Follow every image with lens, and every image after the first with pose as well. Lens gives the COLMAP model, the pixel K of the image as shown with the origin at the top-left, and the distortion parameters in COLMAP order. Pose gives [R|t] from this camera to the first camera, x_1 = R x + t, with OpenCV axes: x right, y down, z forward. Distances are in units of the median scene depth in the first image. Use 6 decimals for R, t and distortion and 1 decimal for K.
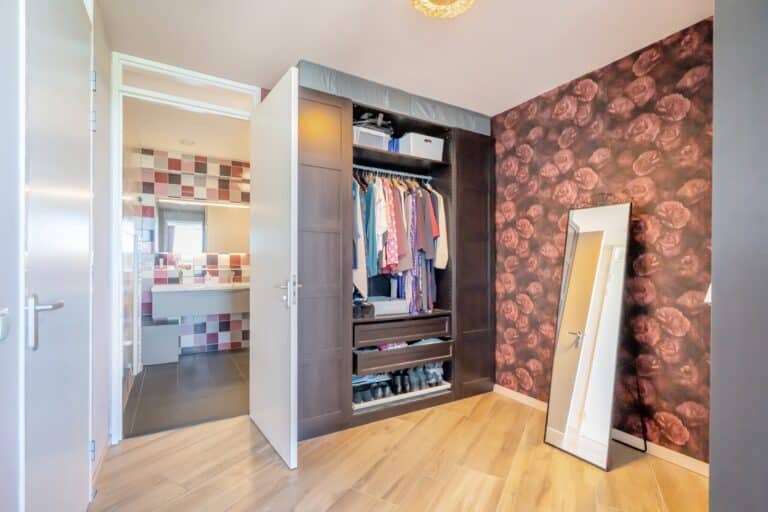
lens RADIAL K [[355.2, 0, 382.0], [0, 355.2, 261.3], [0, 0, 1]] dist [-0.004708, 0.000003]
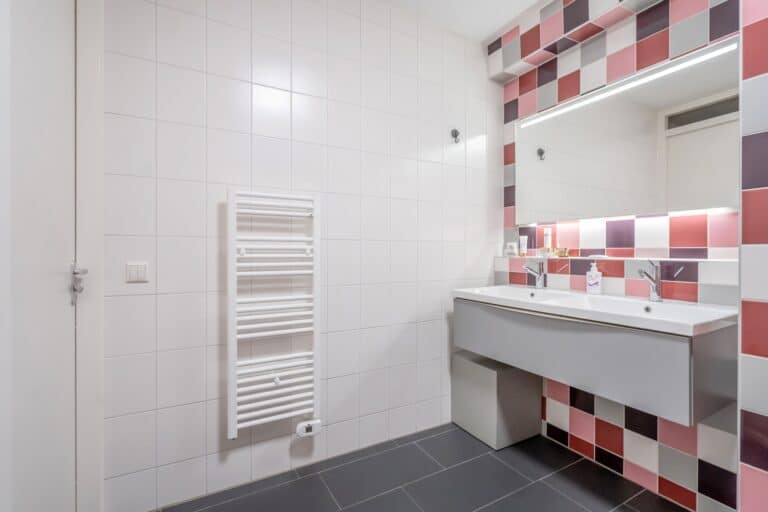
lens RADIAL K [[355.2, 0, 384.3], [0, 355.2, 253.7], [0, 0, 1]] dist [-0.004708, 0.000003]
pose [[-0.019507, 0.000896, -0.999809, -0.091323], [-0.005791, 0.999983, 0.001010, 0.019701], [0.999793, 0.005810, -0.019502, 0.801715]]
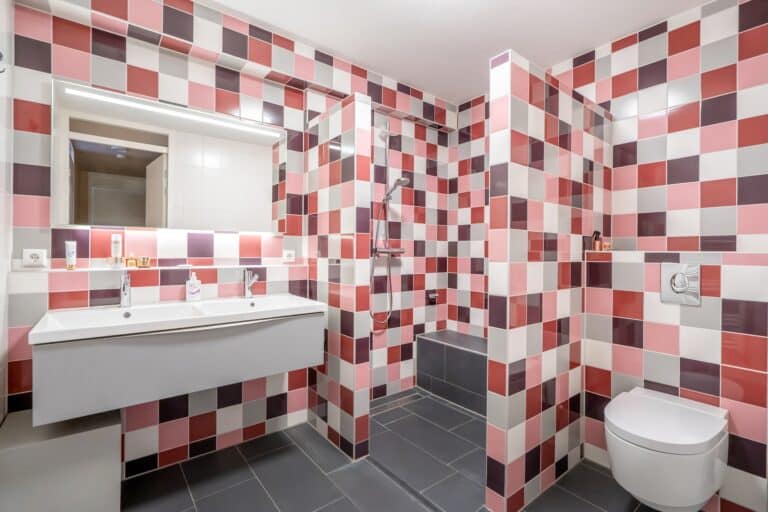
lens RADIAL K [[355.2, 0, 386.1], [0, 355.2, 251.4], [0, 0, 1]] dist [-0.004708, 0.000003]
pose [[0.989402, 0.000224, 0.145200, -0.336206], [0.000571, 0.999985, -0.005434, 0.006162], [-0.145199, 0.005459, 0.989387, 0.565351]]
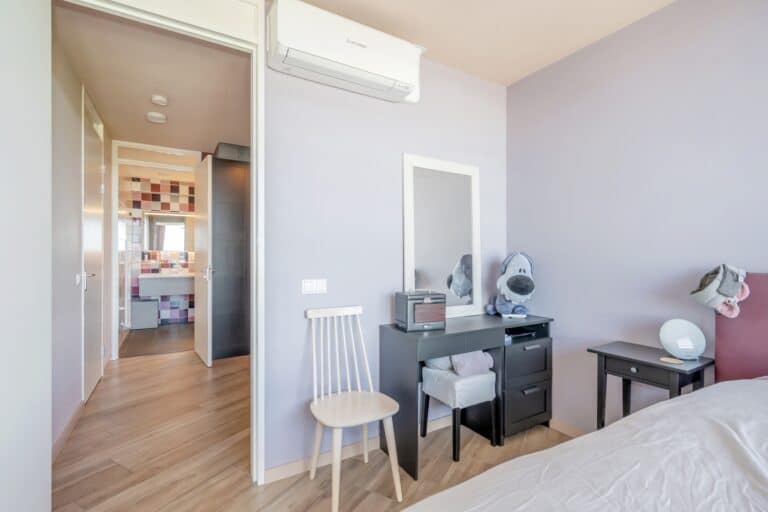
lens RADIAL K [[355.2, 0, 378.5], [0, 355.2, 252.8], [0, 0, 1]] dist [-0.004708, 0.000003]
pose [[0.999989, -0.004696, 0.000579, 0.291775], [0.004700, 0.999968, -0.006407, -0.003242], [-0.000548, 0.006410, 0.999979, -0.396186]]
